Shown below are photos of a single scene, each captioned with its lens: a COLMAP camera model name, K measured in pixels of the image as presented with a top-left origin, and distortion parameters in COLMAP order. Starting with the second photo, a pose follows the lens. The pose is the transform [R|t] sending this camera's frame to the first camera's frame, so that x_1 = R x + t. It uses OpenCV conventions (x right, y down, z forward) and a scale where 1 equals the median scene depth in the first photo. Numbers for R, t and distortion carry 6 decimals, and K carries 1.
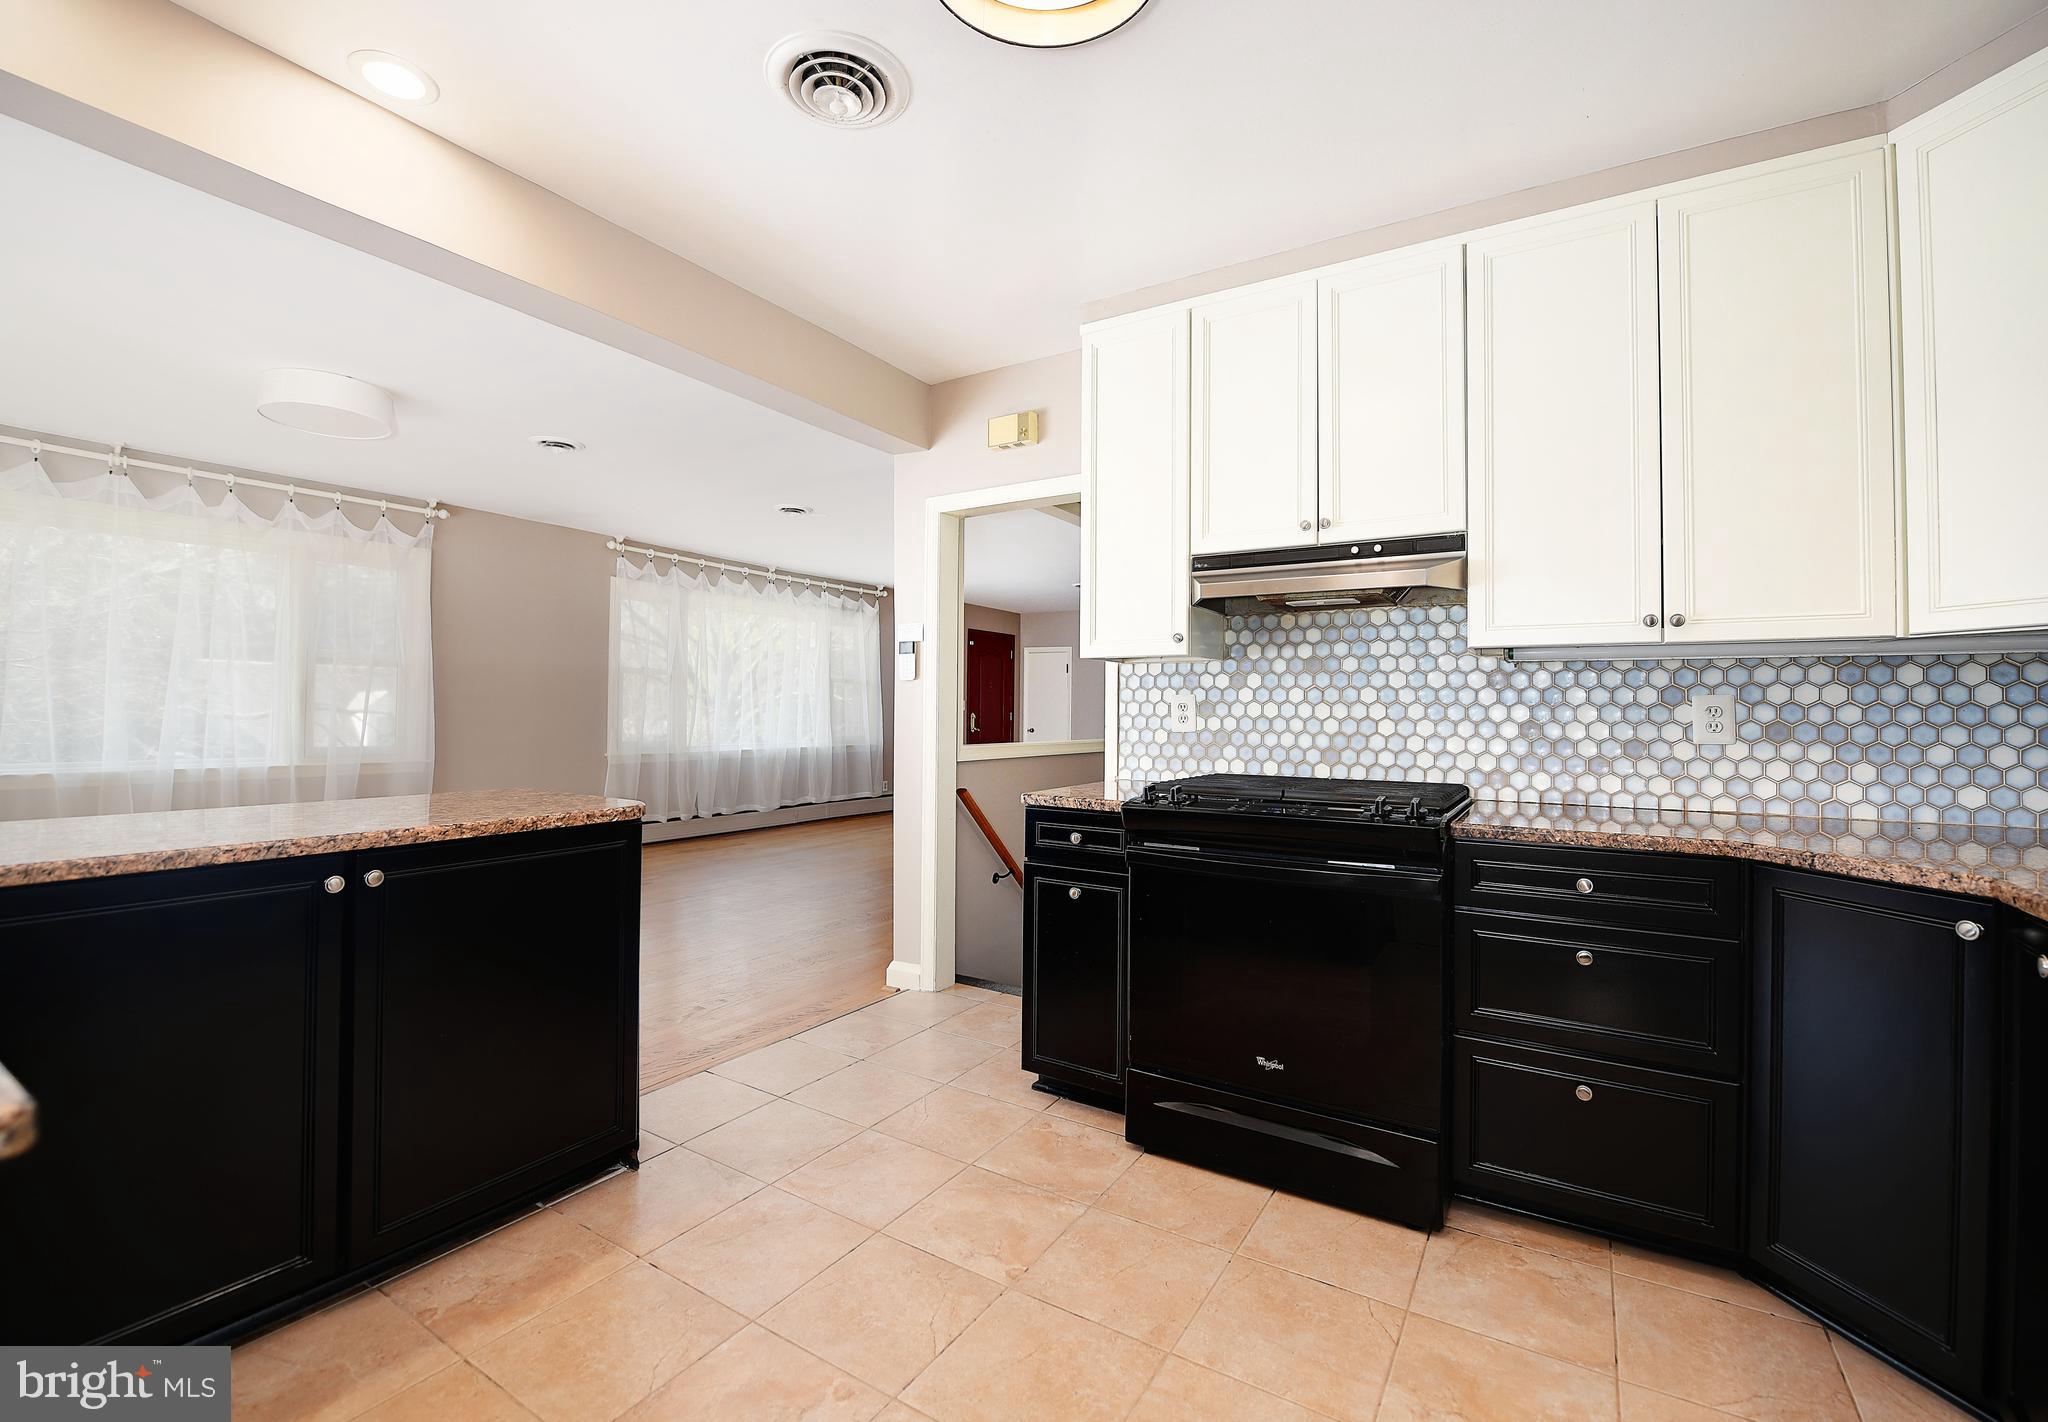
lens RADIAL K [[864.1, 0, 1024.0], [0, 864.1, 711.0], [0, 0, 1]] dist [0.000710, -0.007881]
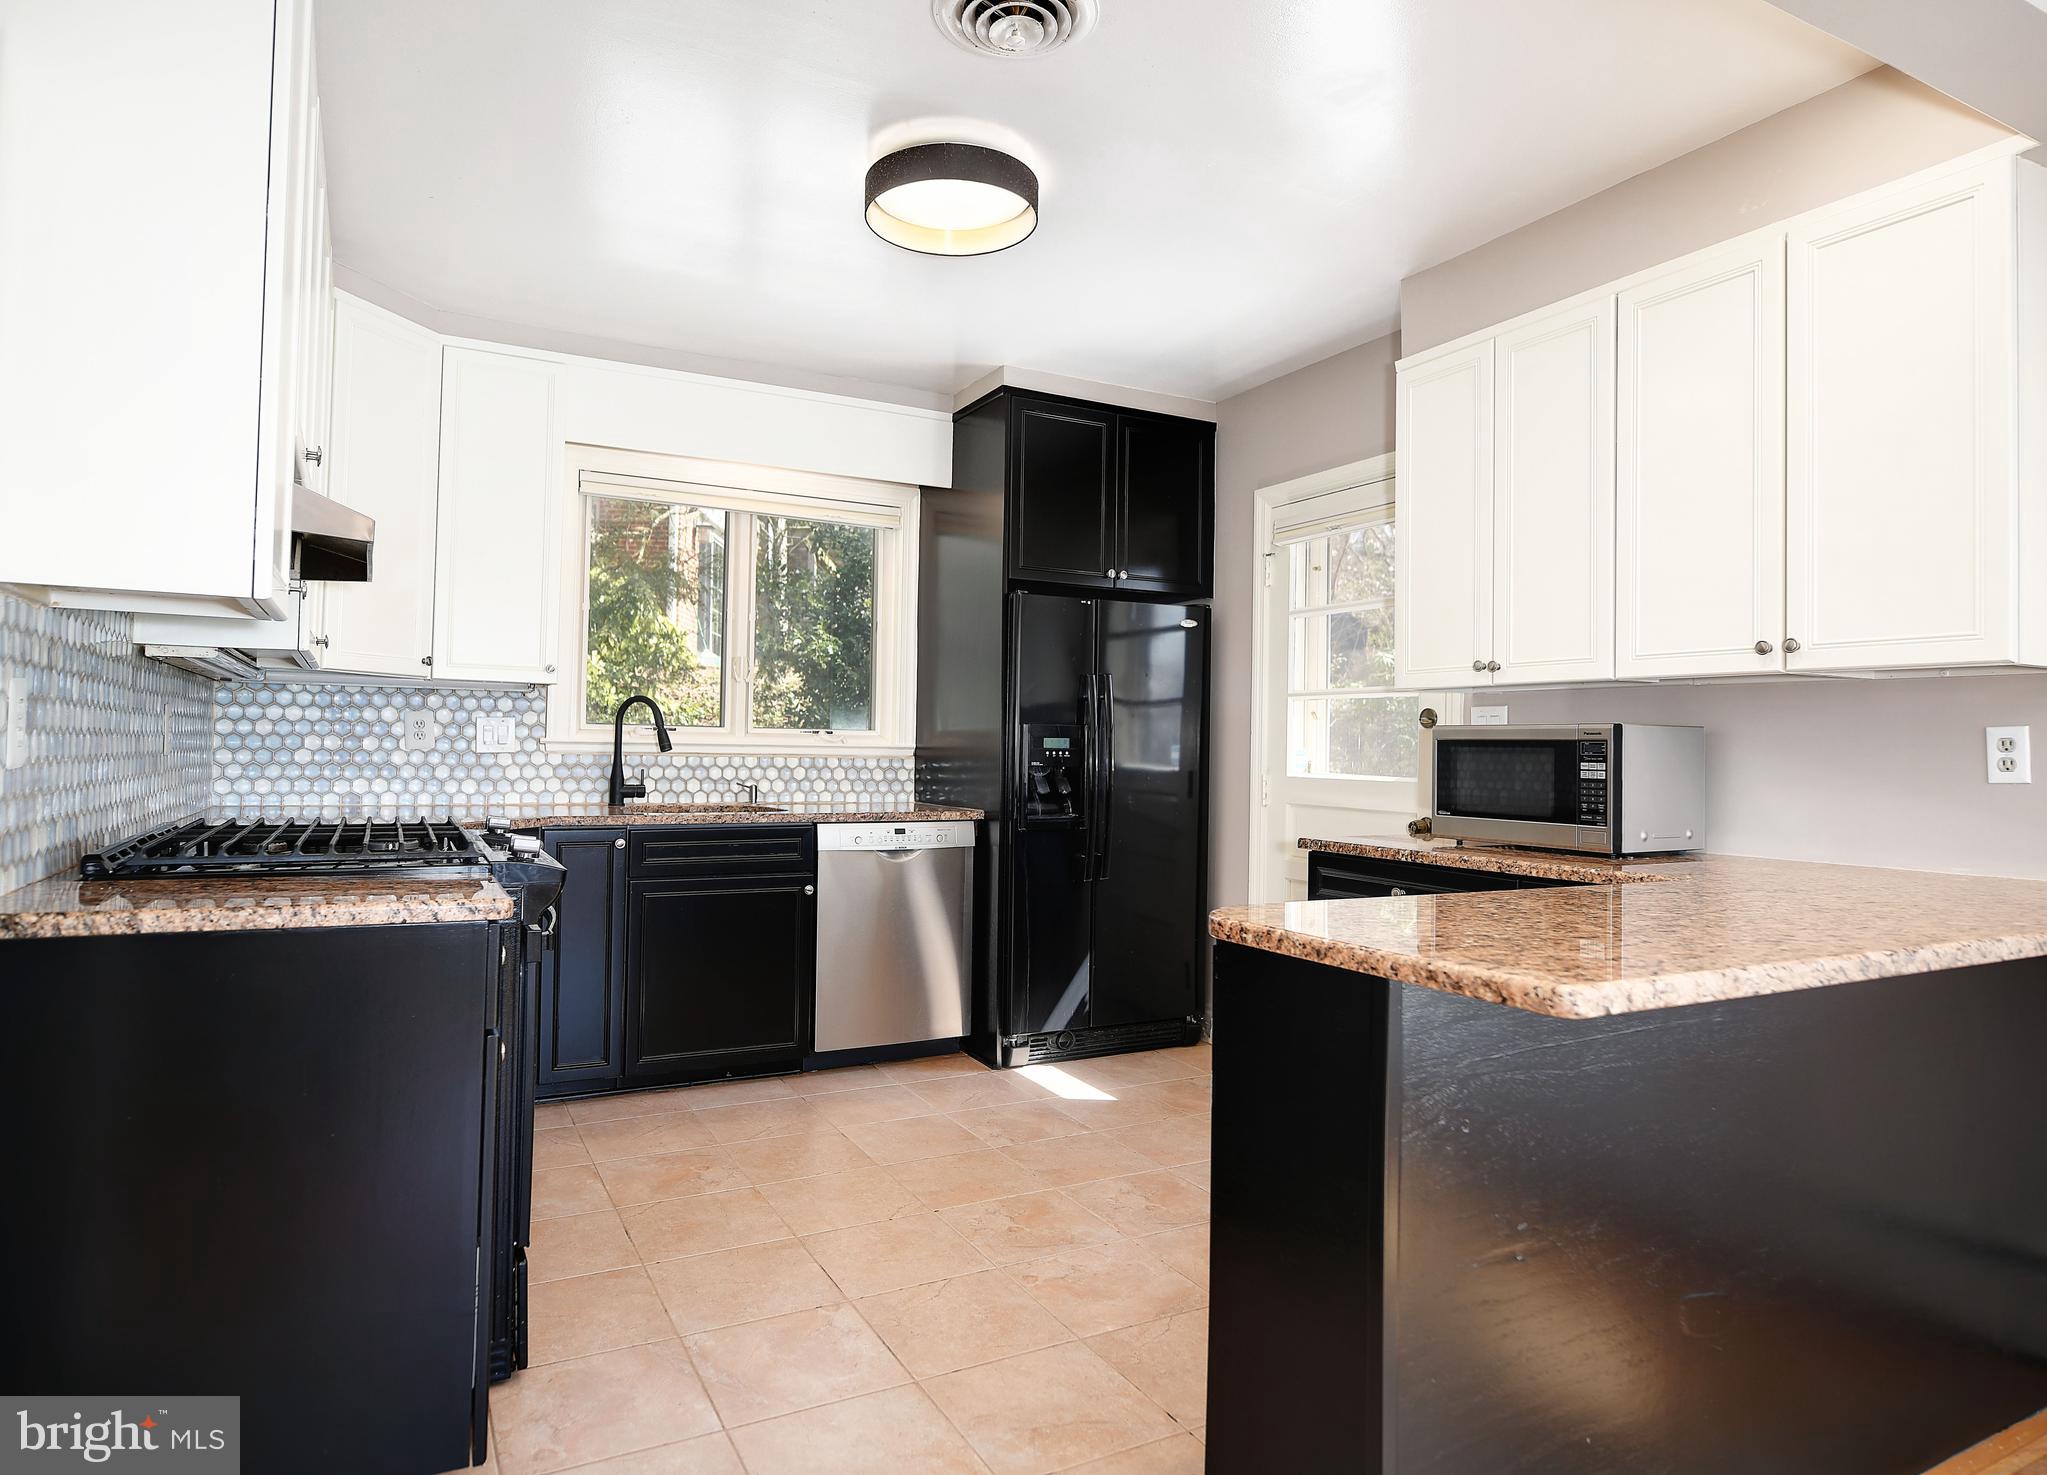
lens RADIAL K [[1179.8, 0, 1023.5], [0, 1179.8, 737.5], [0, 0, 1]] dist [0.027644, -0.000263]
pose [[-0.871502, -0.023899, 0.489809, -0.546380], [-0.029852, 0.999545, -0.004343, -0.003182], [-0.489482, -0.018407, -0.871819, 1.336163]]
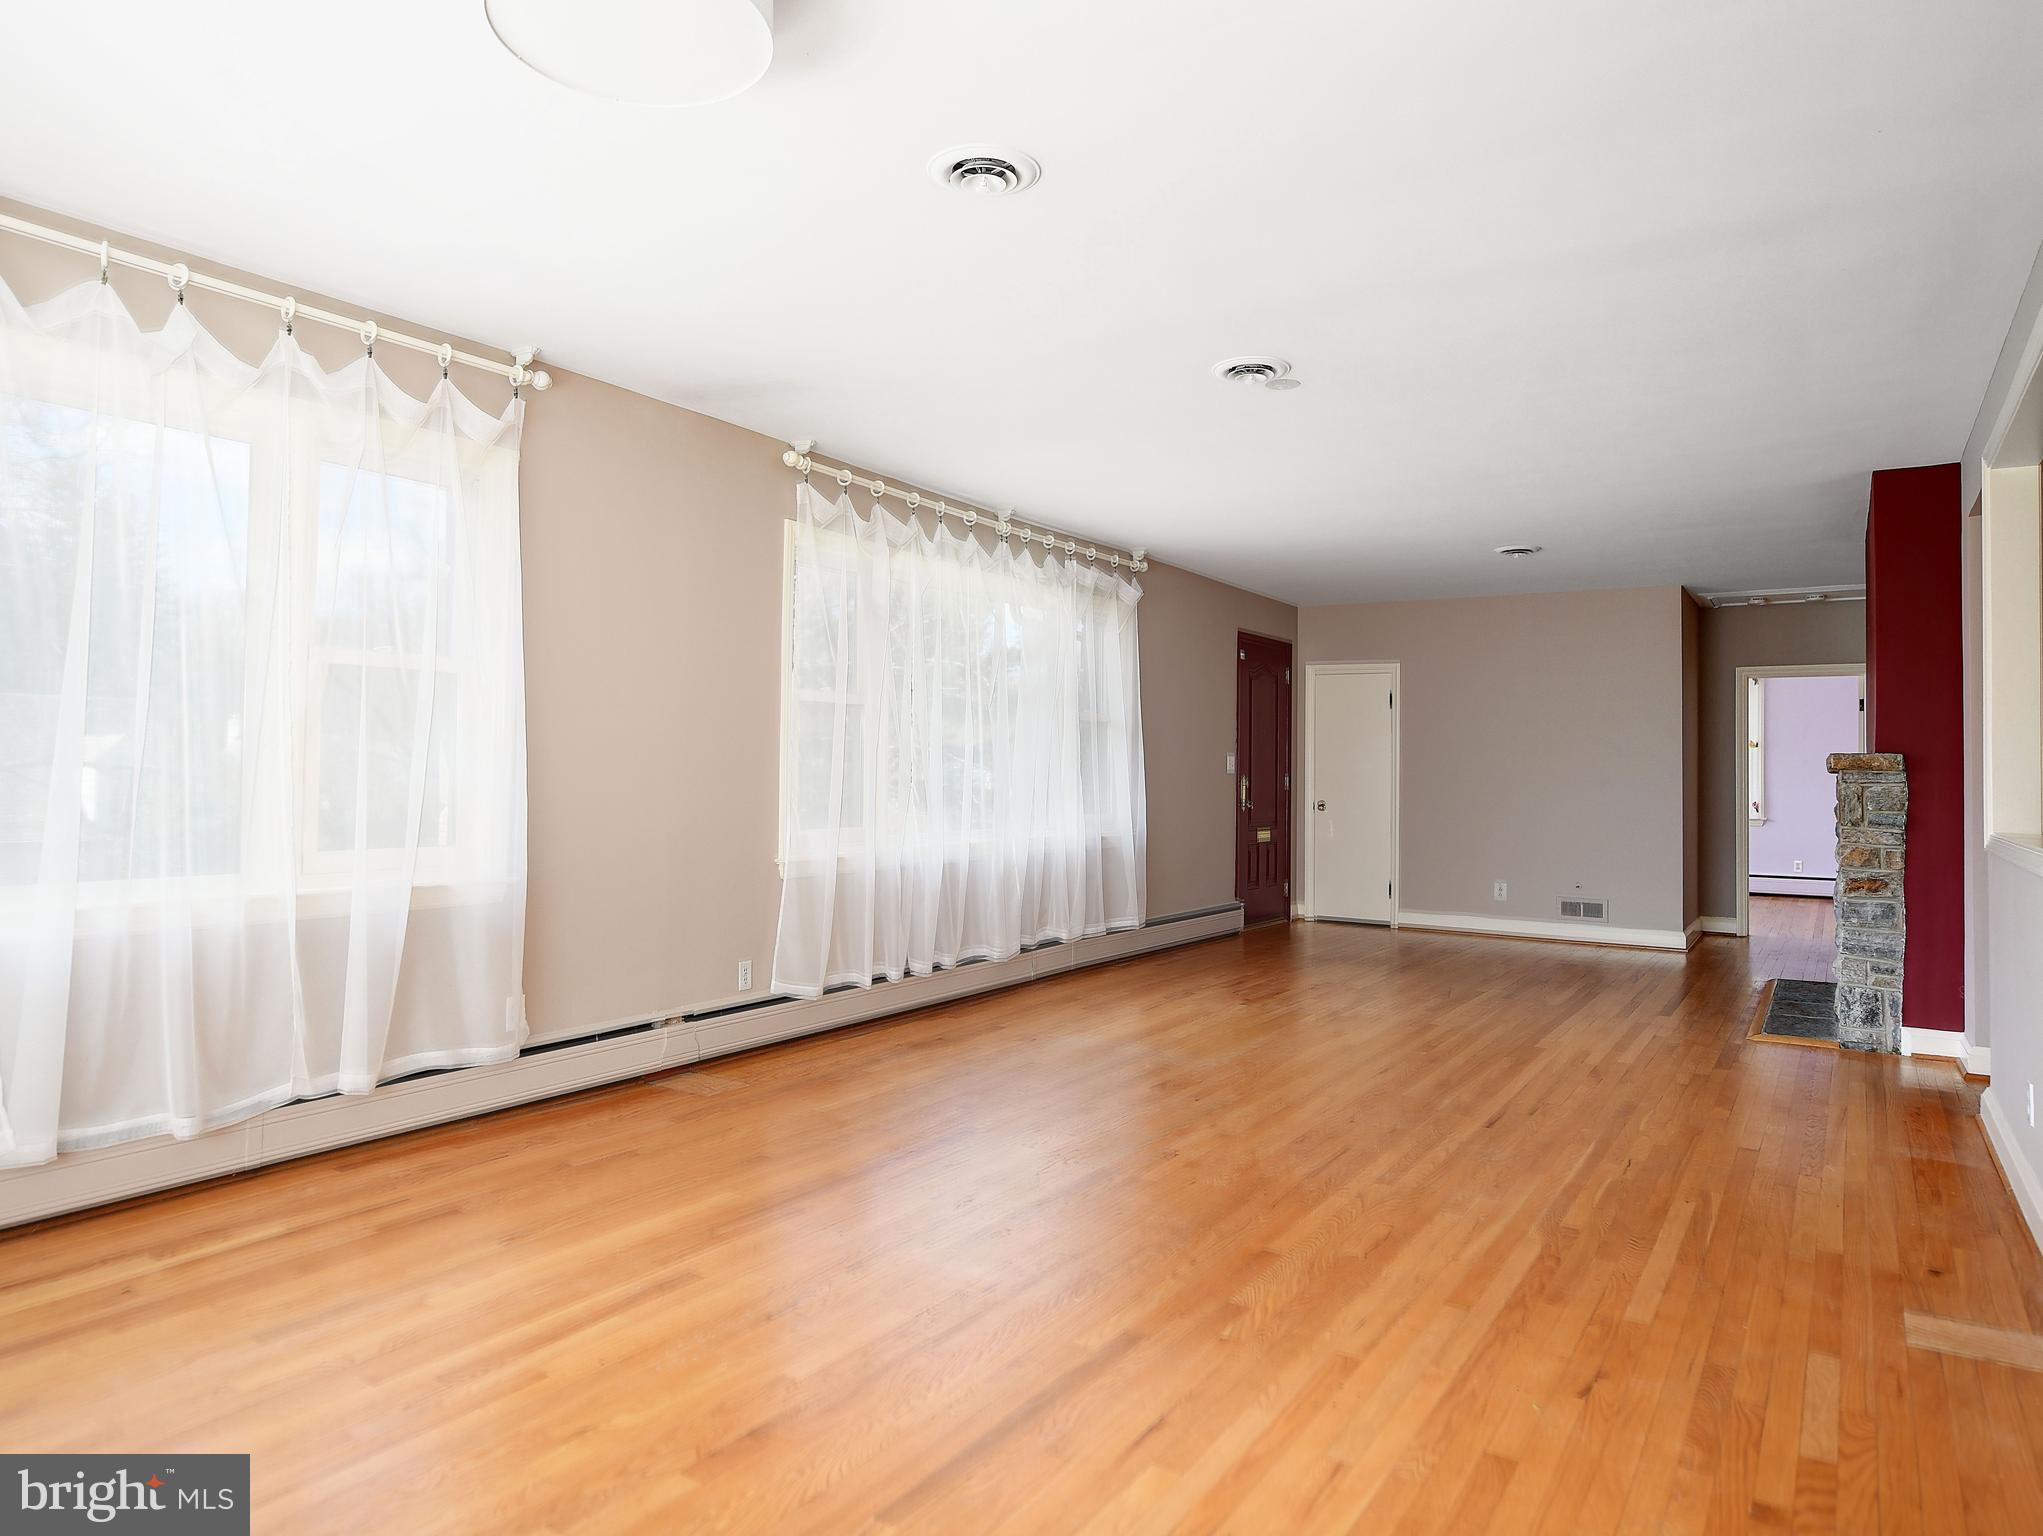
lens RADIAL K [[1271.8, 0, 1019.3], [0, 1271.8, 732.2], [0, 0, 1]] dist [-0.005985, -0.002095]
pose [[0.999941, -0.000021, -0.010876, -0.838793], [-0.000292, 0.999587, -0.028729, -0.010159], [0.010872, 0.028730, 0.999528, 0.599101]]
